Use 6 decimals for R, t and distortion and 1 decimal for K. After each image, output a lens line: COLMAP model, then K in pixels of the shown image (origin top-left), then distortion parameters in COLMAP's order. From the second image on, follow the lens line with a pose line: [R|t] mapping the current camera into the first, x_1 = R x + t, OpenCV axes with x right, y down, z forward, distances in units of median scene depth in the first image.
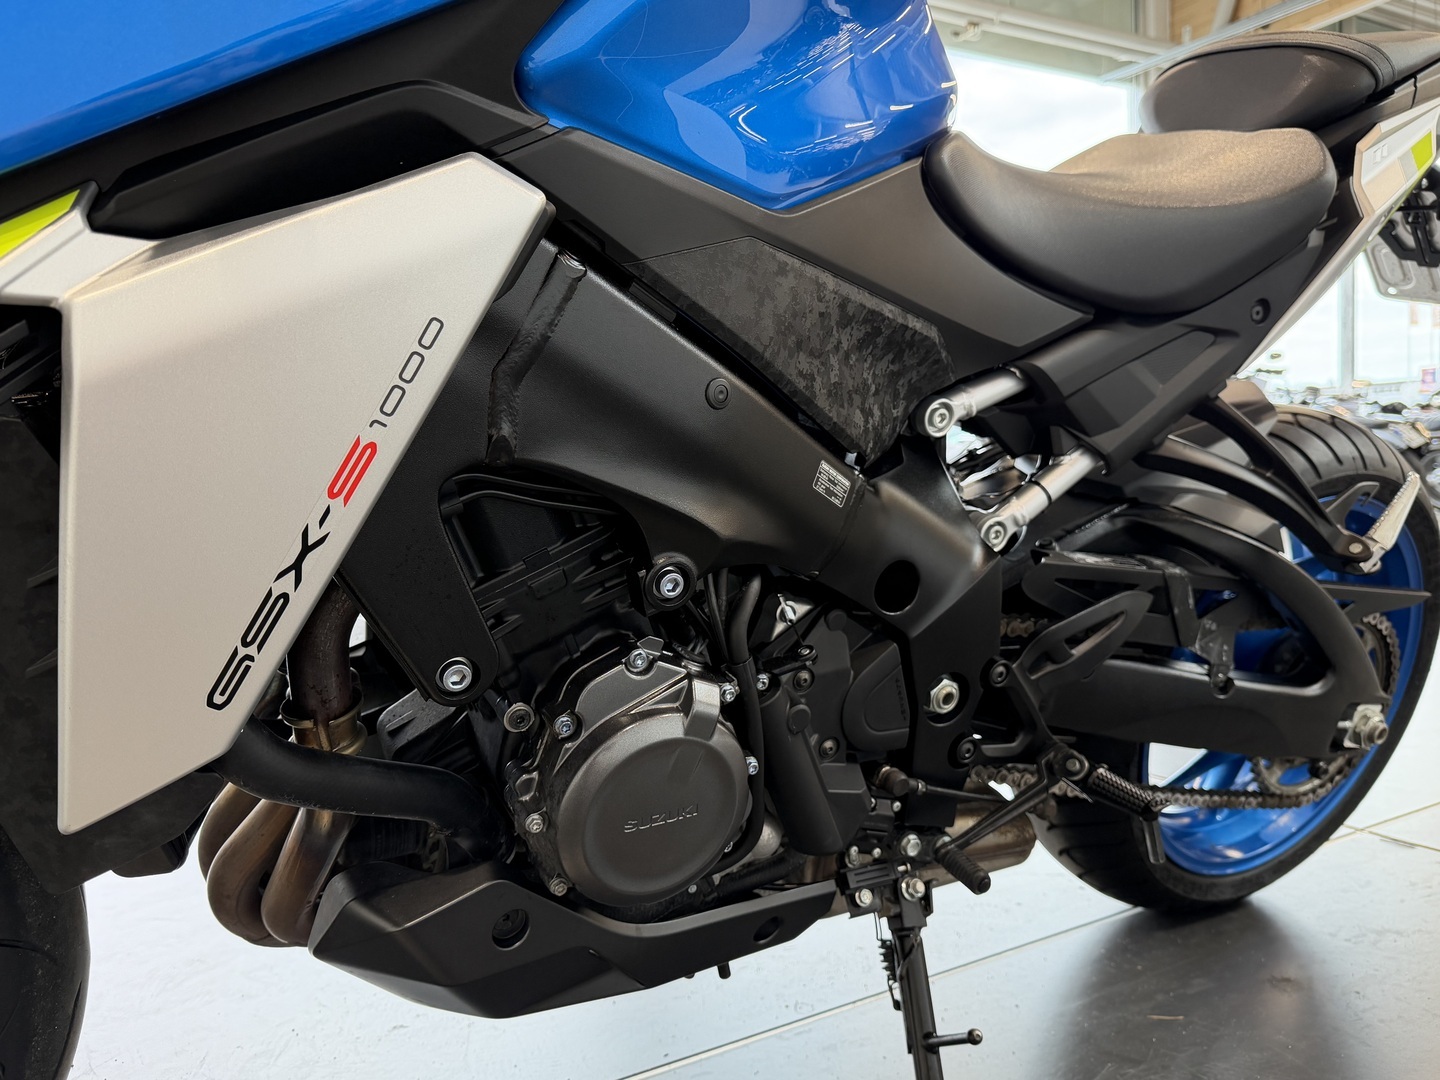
lens RADIAL K [[1090.6, 0, 718.6], [0, 1090.6, 548.5], [0, 0, 1]] dist [0.082391, -0.159064]
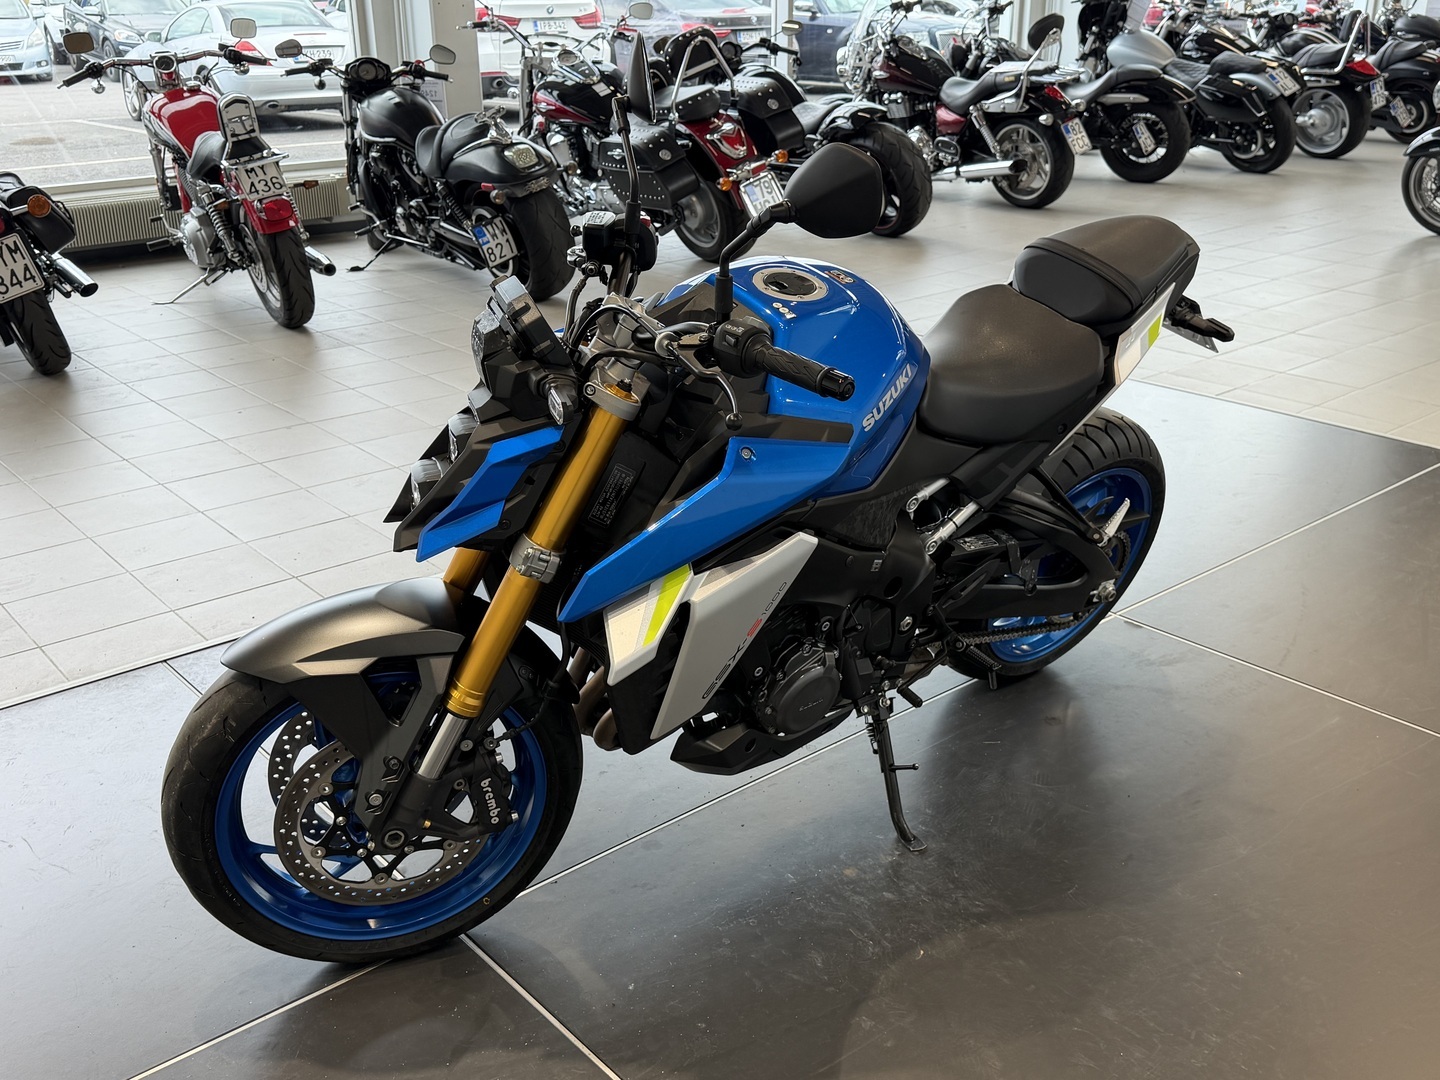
lens RADIAL K [[1386.9, 0, 710.9], [0, 1386.9, 543.4], [0, 0, 1]] dist [0.198556, -0.437885]
pose [[0.984654, -0.042240, 0.169332, -0.606138], [-0.011007, 0.953304, 0.301812, -0.806381], [-0.174173, -0.299044, 0.938209, -1.410063]]
